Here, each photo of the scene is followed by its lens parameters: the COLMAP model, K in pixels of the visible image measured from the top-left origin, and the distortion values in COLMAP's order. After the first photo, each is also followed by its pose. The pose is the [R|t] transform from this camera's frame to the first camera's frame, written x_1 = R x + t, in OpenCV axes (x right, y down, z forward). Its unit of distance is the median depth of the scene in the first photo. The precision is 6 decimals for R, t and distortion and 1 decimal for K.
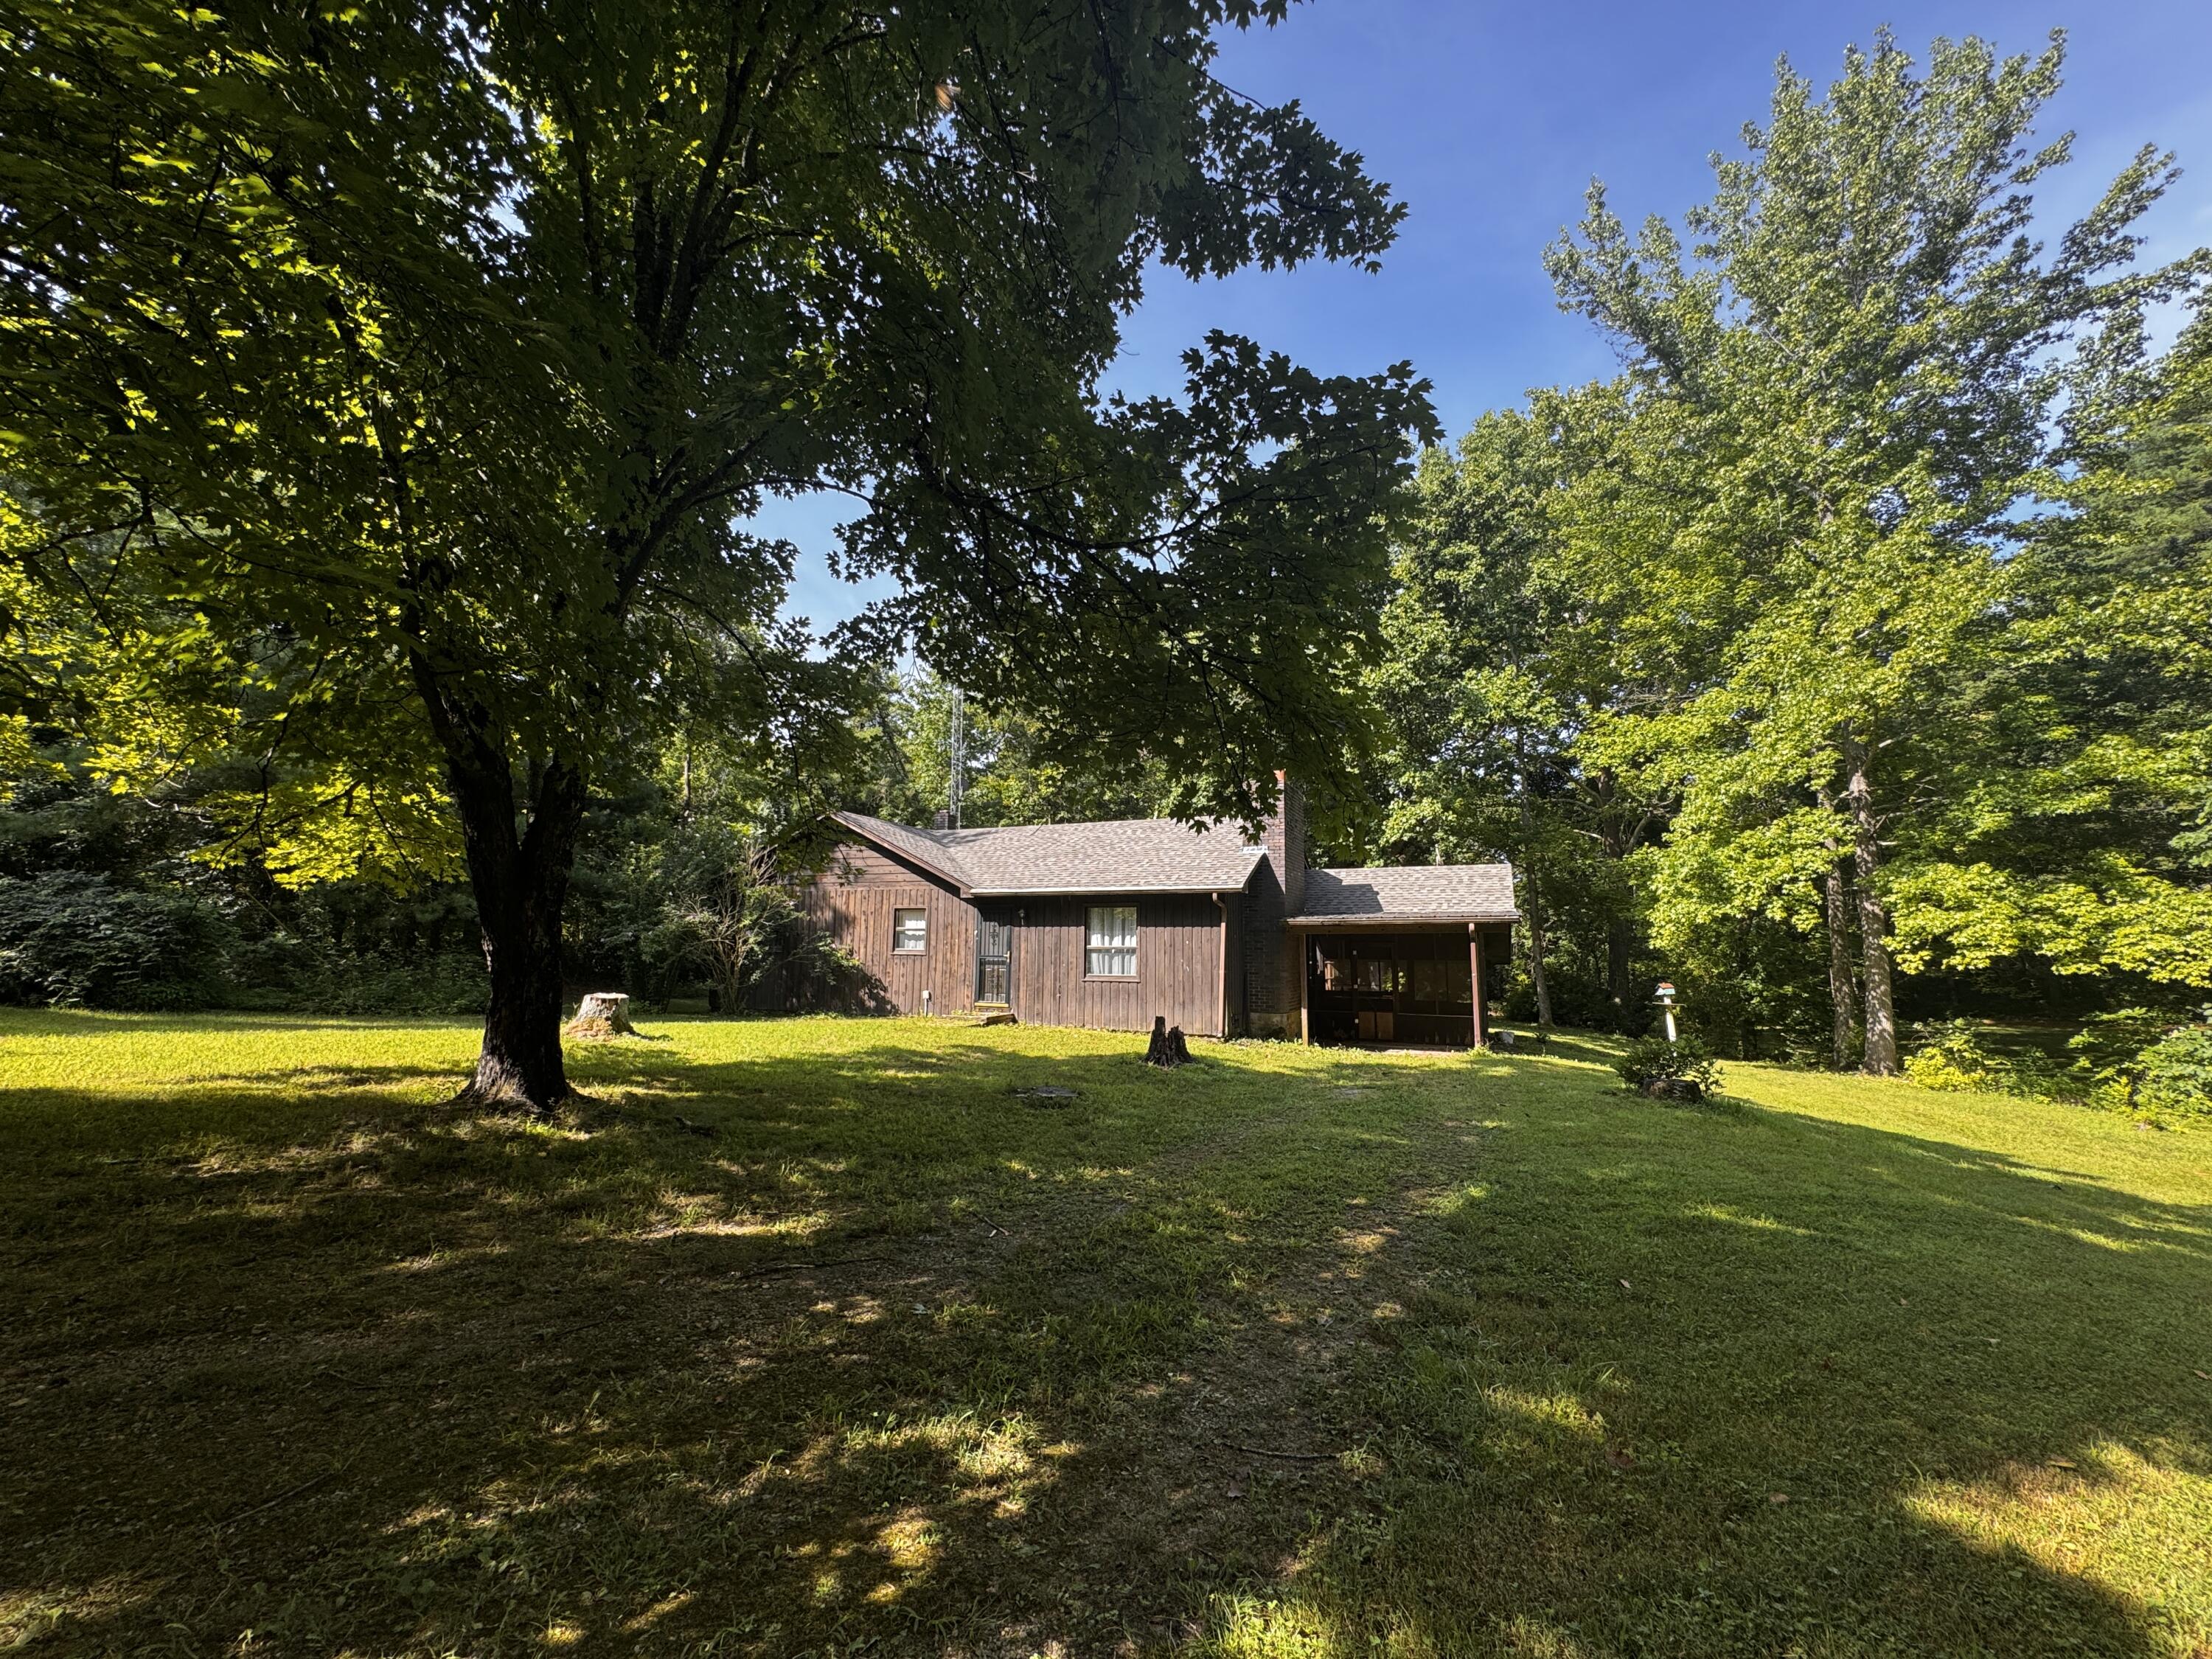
lens RADIAL K [[886.7, 0, 1106.1], [0, 886.7, 833.1], [0, 0, 1]] dist [-0.003453, 0.000340]
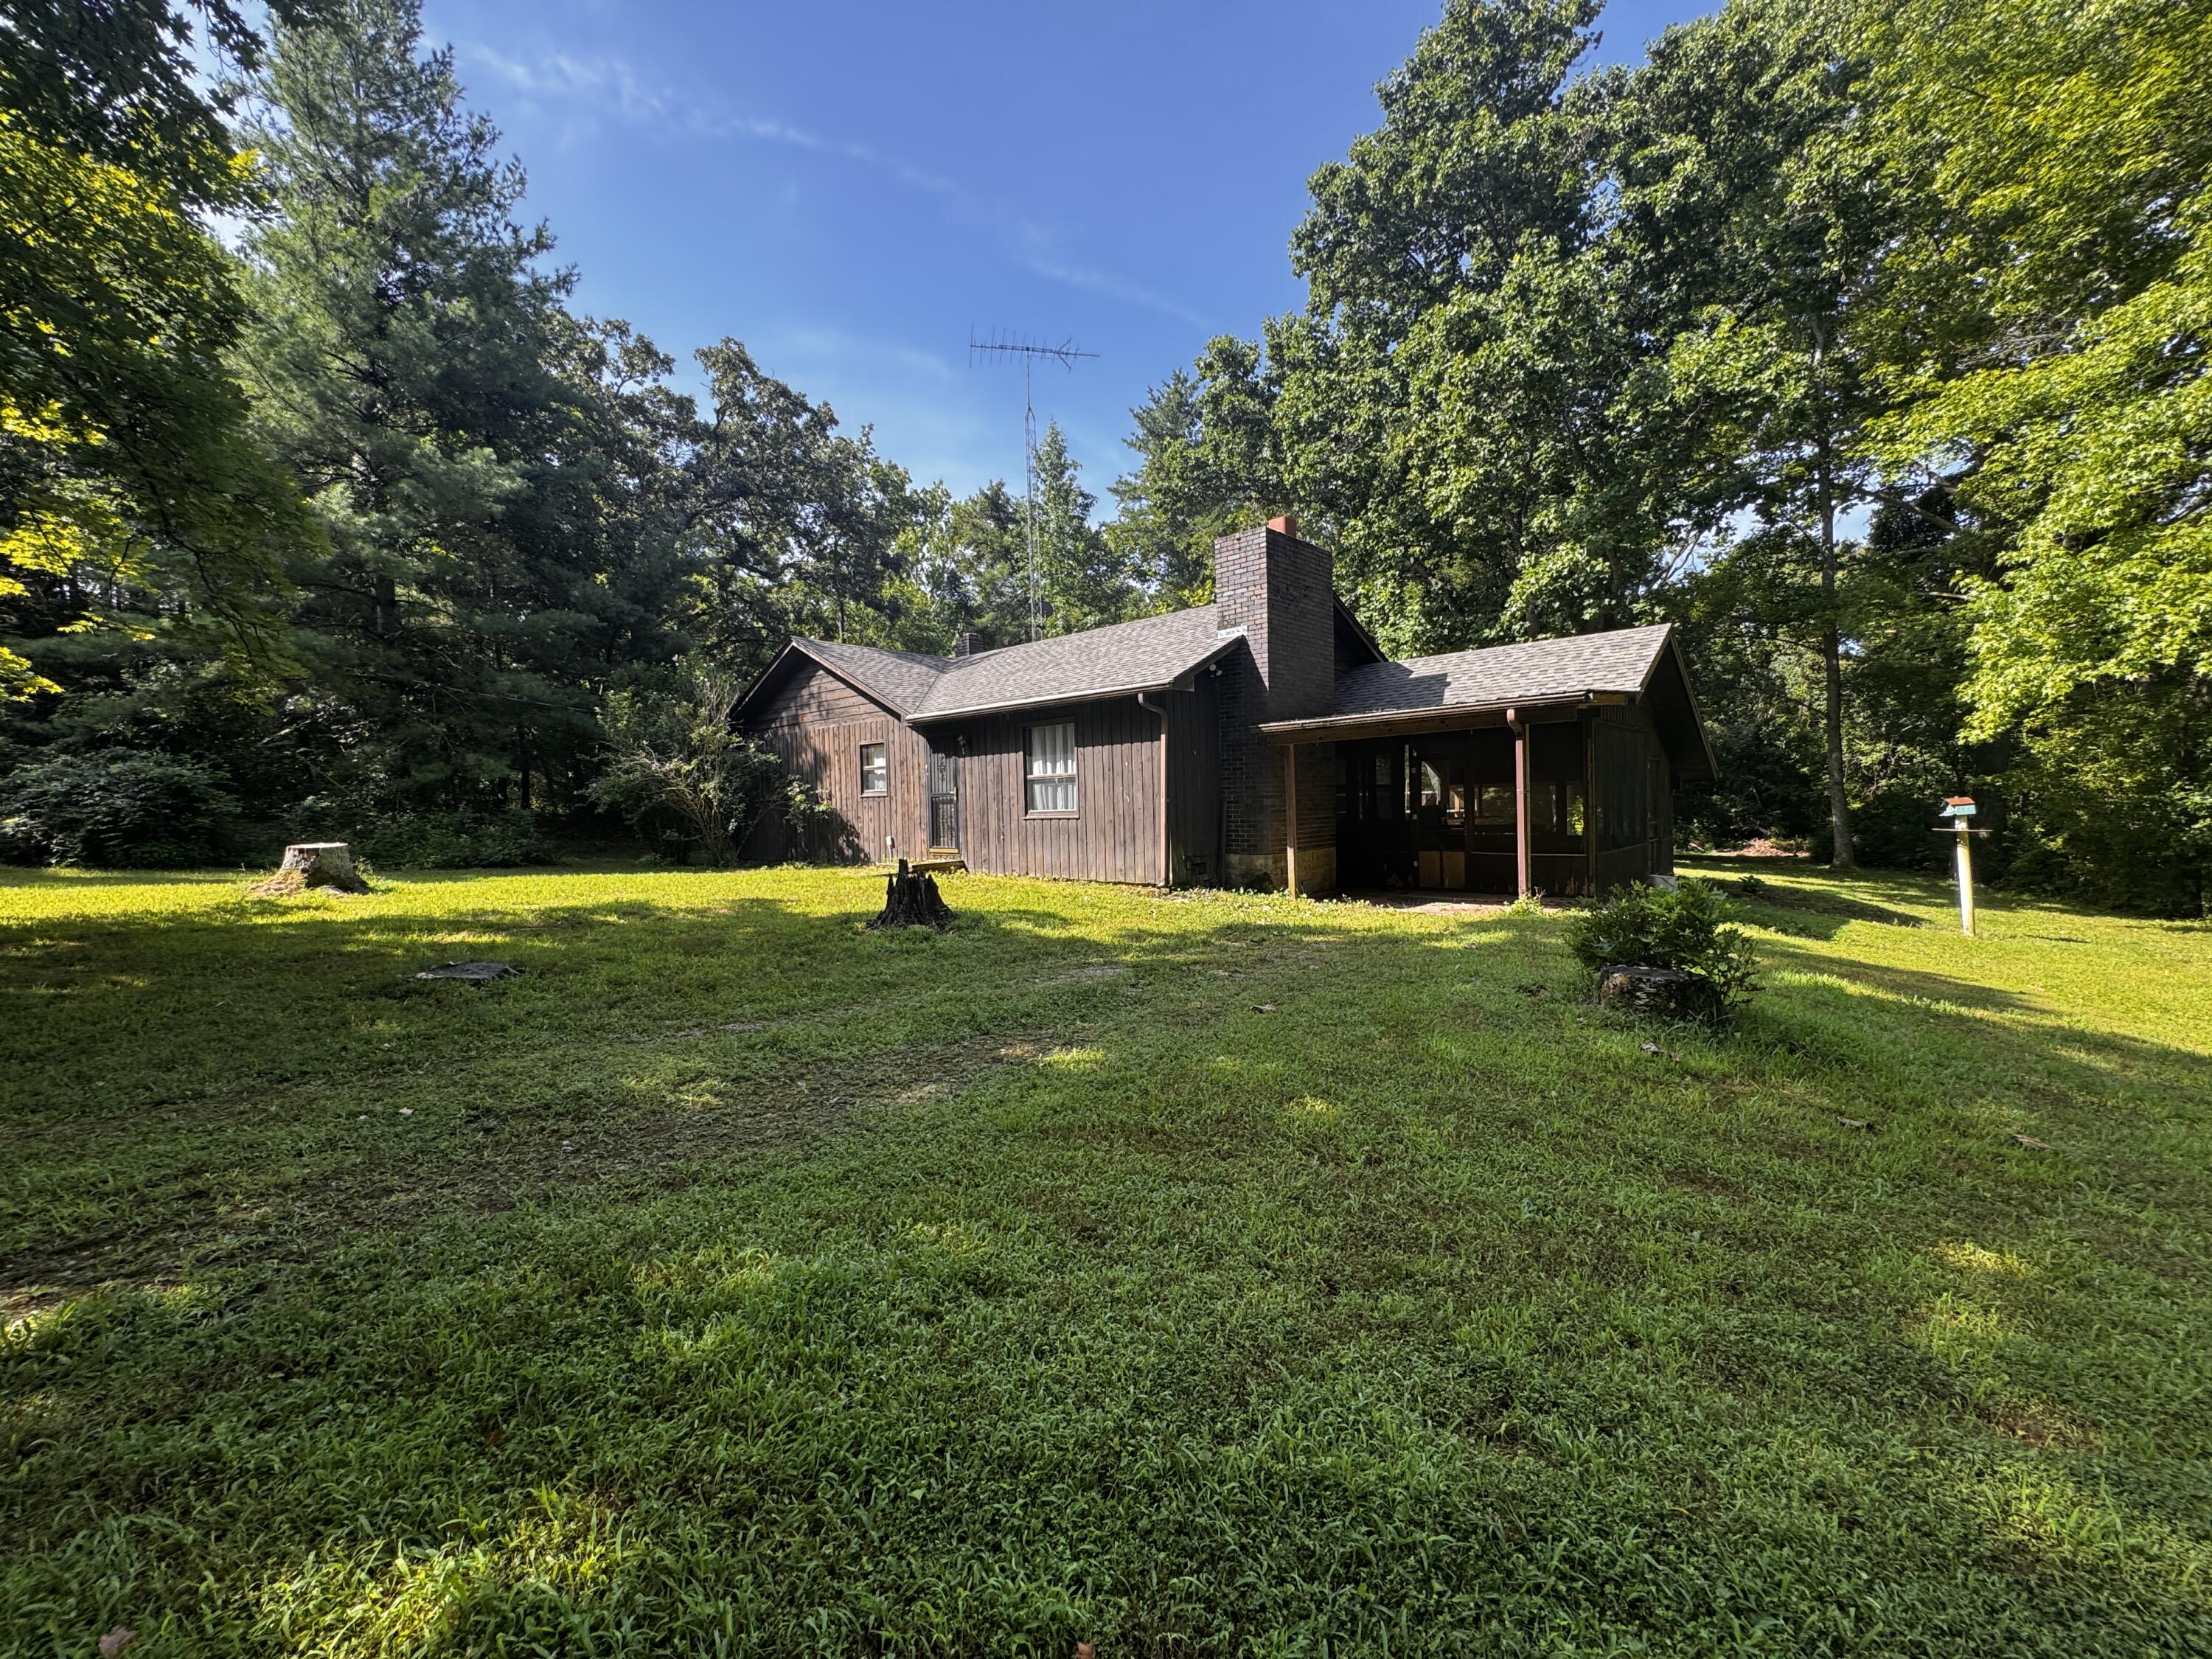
lens RADIAL K [[886.7, 0, 1106.7], [0, 886.7, 830.6], [0, 0, 1]] dist [-0.003453, 0.000340]
pose [[0.947494, -0.025044, -0.318790, 0.286976], [0.076557, 0.985702, 0.150101, 0.059606], [0.310473, -0.166625, 0.935865, 0.259621]]
